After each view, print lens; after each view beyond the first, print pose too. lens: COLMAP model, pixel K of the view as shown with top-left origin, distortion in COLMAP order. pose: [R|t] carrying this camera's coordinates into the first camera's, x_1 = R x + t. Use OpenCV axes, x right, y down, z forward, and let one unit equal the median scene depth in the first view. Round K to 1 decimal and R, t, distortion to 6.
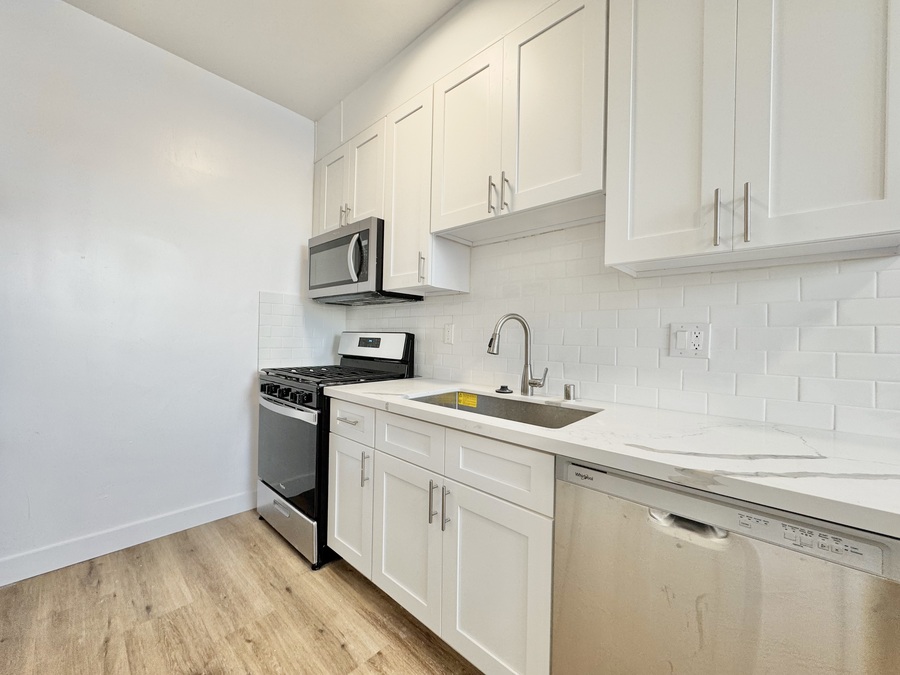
lens RADIAL K [[360.3, 0, 453.9], [0, 360.3, 336.9], [0, 0, 1]] dist [-0.002203, 0.000462]
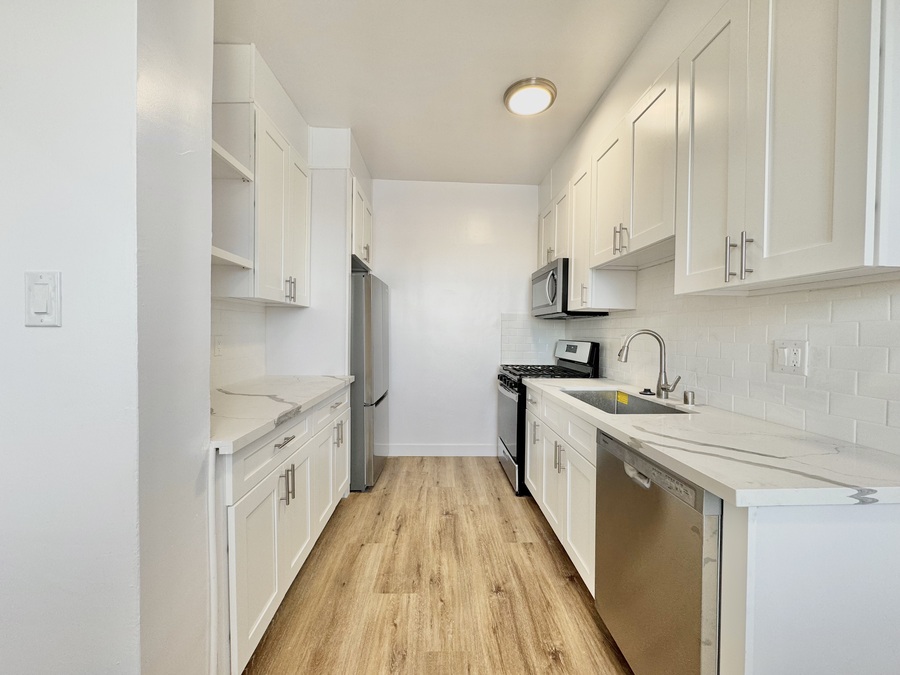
lens RADIAL K [[360.3, 0, 450.9], [0, 360.3, 338.3], [0, 0, 1]] dist [-0.002203, 0.000462]
pose [[0.710358, 0.000412, -0.703841, 0.518879], [0.001258, 0.999997, 0.001856, -0.035436], [0.703840, -0.002203, 0.710355, -0.308849]]
